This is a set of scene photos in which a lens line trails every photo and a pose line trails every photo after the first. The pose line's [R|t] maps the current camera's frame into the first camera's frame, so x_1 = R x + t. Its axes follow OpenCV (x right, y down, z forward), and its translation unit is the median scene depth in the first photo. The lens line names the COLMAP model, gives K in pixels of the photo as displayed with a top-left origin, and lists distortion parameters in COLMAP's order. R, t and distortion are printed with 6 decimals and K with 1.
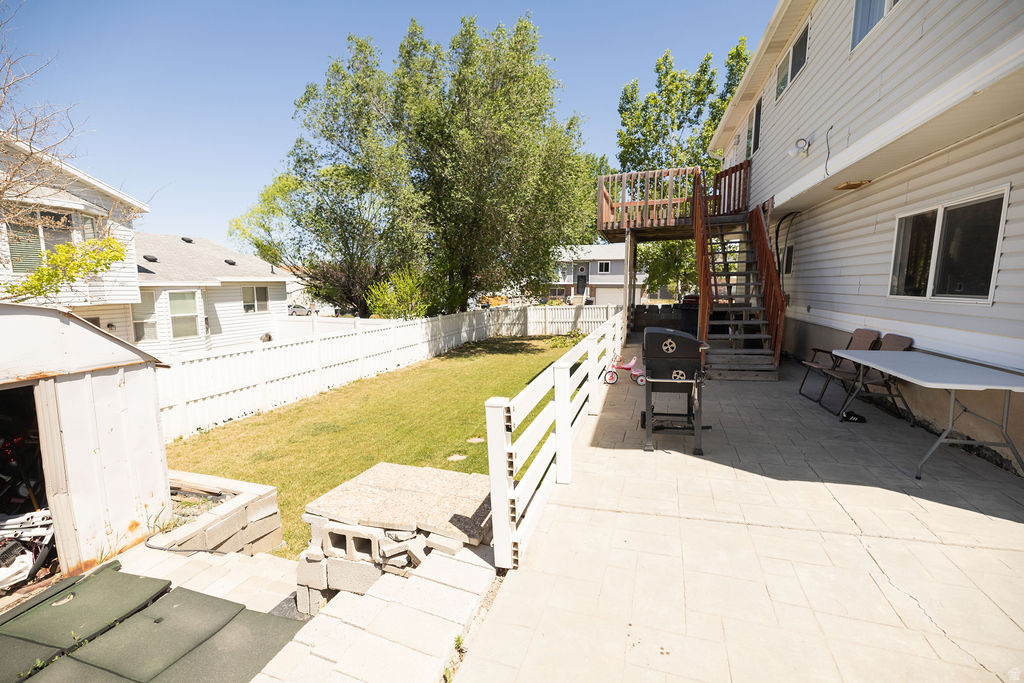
lens RADIAL K [[431.5, 0, 513.5], [0, 431.5, 338.8], [0, 0, 1]] dist [-0.000584, 0.000630]
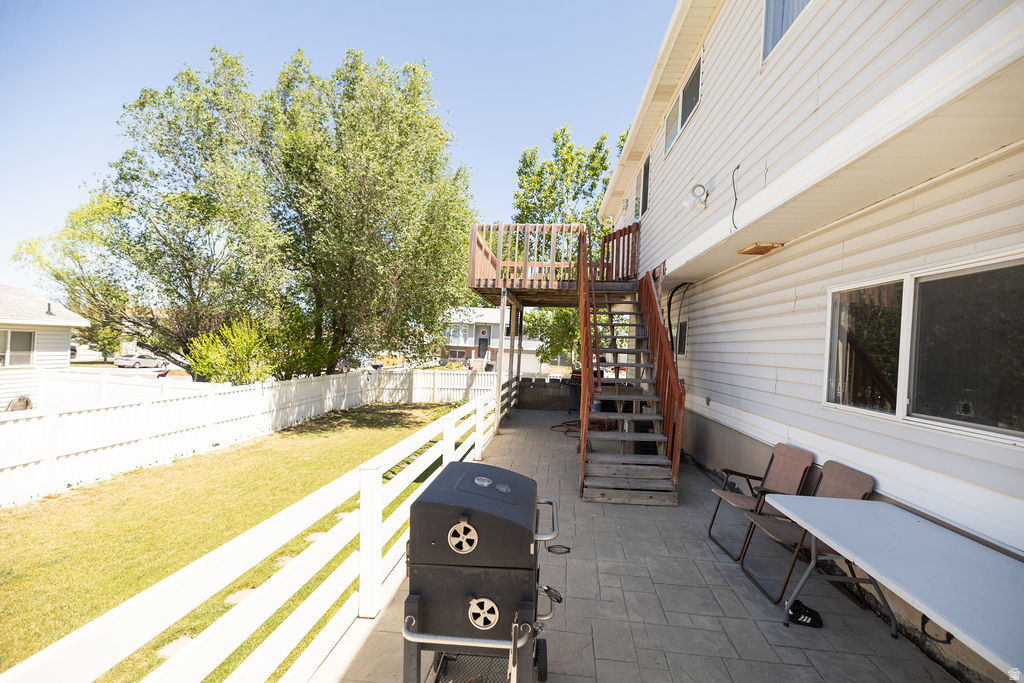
lens RADIAL K [[431.5, 0, 520.2], [0, 431.5, 341.5], [0, 0, 1]] dist [-0.000584, 0.000630]
pose [[0.973864, 0.054397, 0.220521, 0.118405], [-0.024340, 0.990301, -0.136790, -0.043782], [-0.225824, 0.127847, 0.965743, 0.212376]]
